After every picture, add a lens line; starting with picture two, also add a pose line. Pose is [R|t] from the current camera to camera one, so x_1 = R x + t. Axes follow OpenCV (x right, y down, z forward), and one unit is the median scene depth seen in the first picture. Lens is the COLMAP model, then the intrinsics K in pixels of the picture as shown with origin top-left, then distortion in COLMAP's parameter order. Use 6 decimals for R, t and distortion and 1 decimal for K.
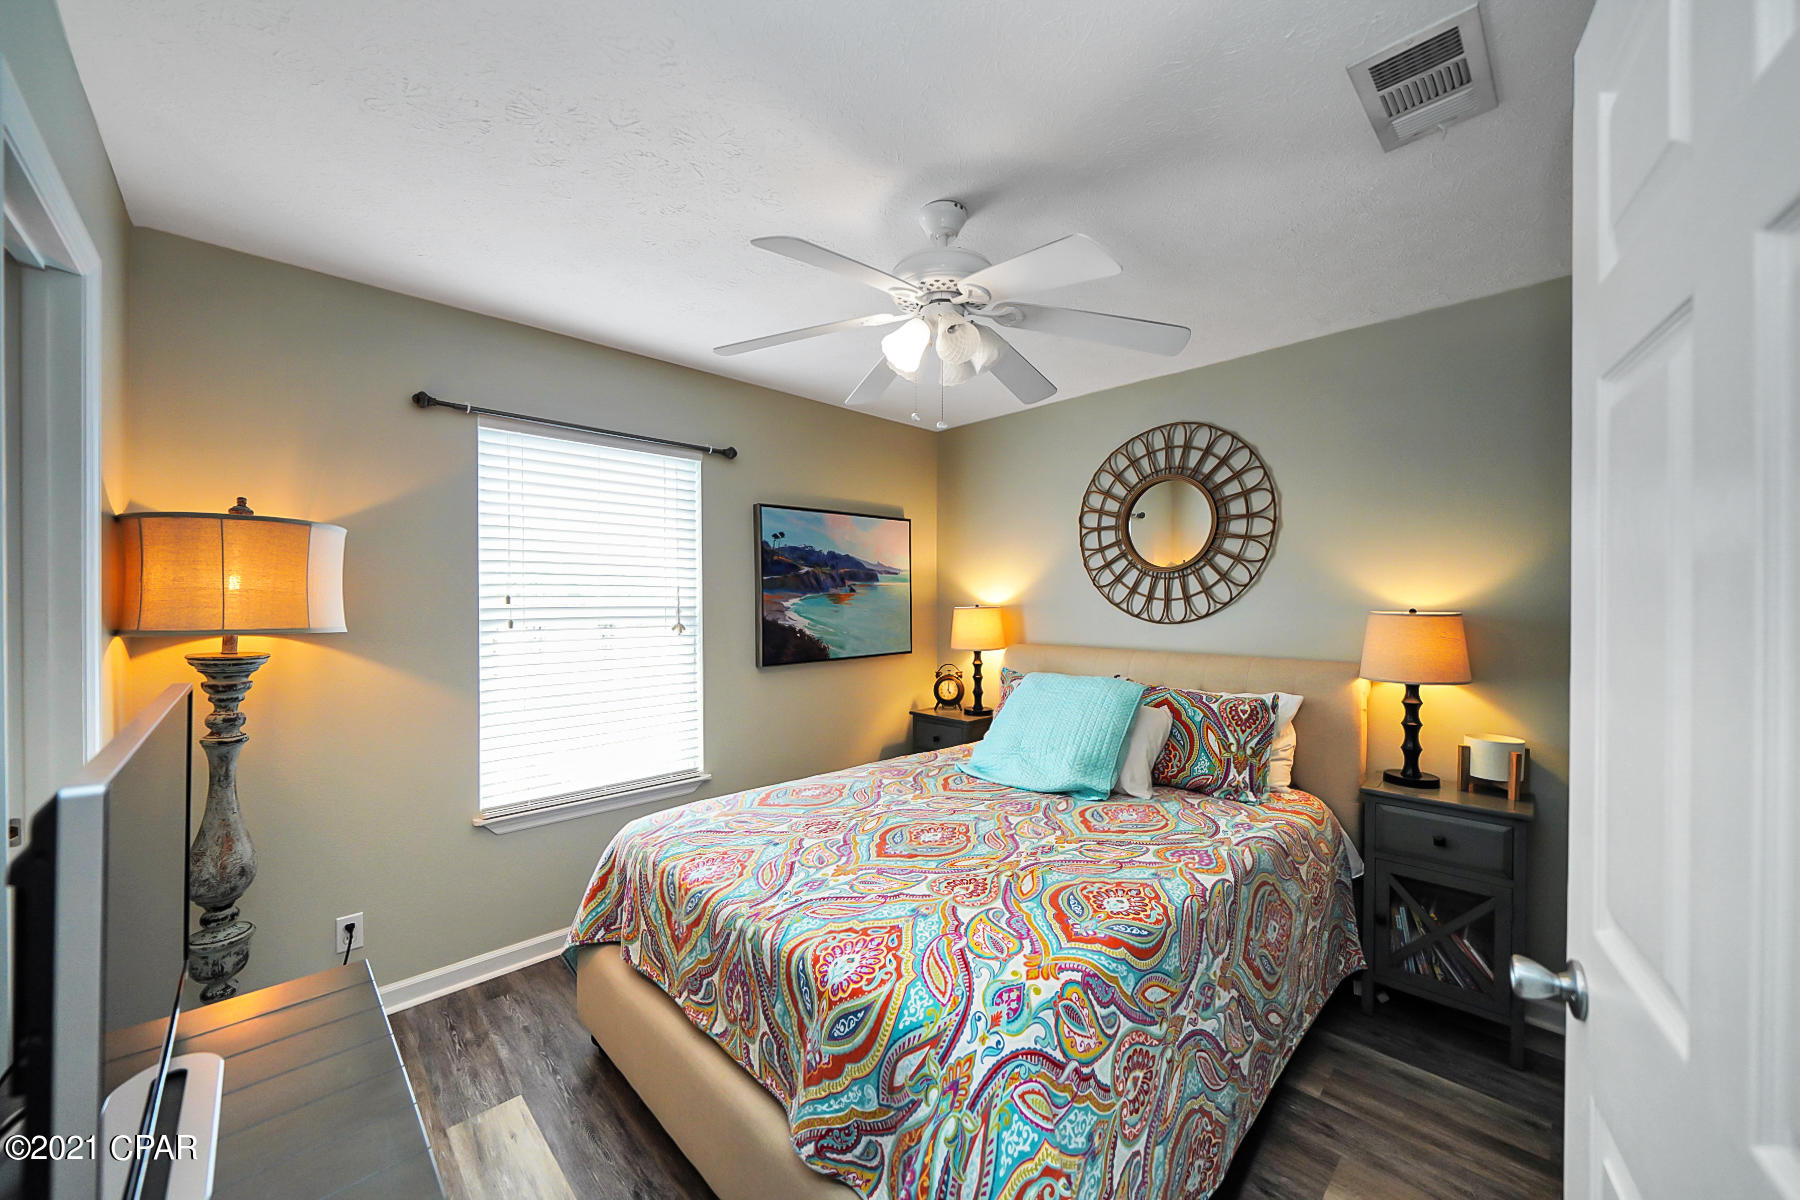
lens RADIAL K [[667.5, 0, 895.1], [0, 667.5, 604.7], [0, 0, 1]] dist [-0.000947, -0.000011]
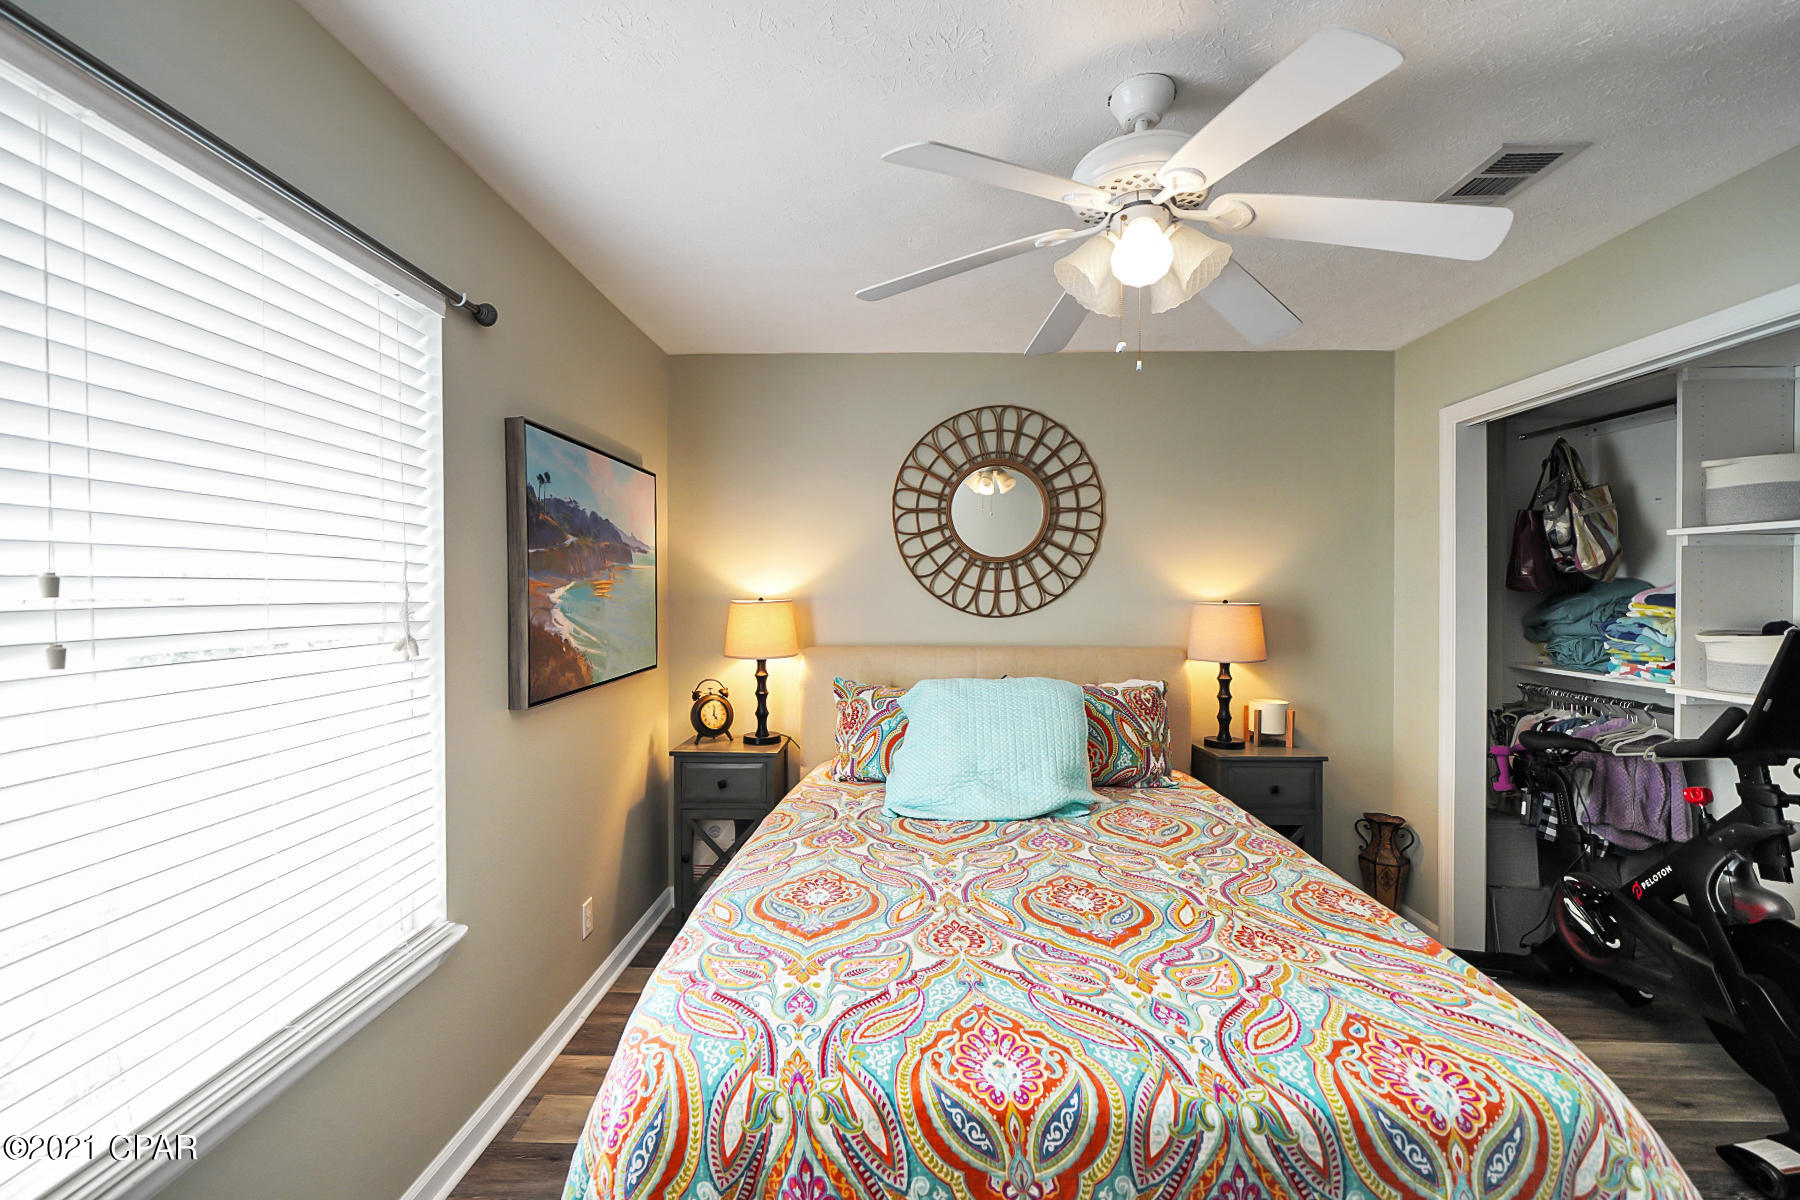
lens RADIAL K [[757.2, 0, 900.0], [0, 757.2, 600.0], [0, 0, 1]] dist [0.000462, -0.000039]
pose [[0.709691, -0.004577, 0.704498, -0.478942], [0.002496, 0.999989, 0.003983, -0.000338], [-0.704509, -0.001068, 0.709694, 0.365472]]
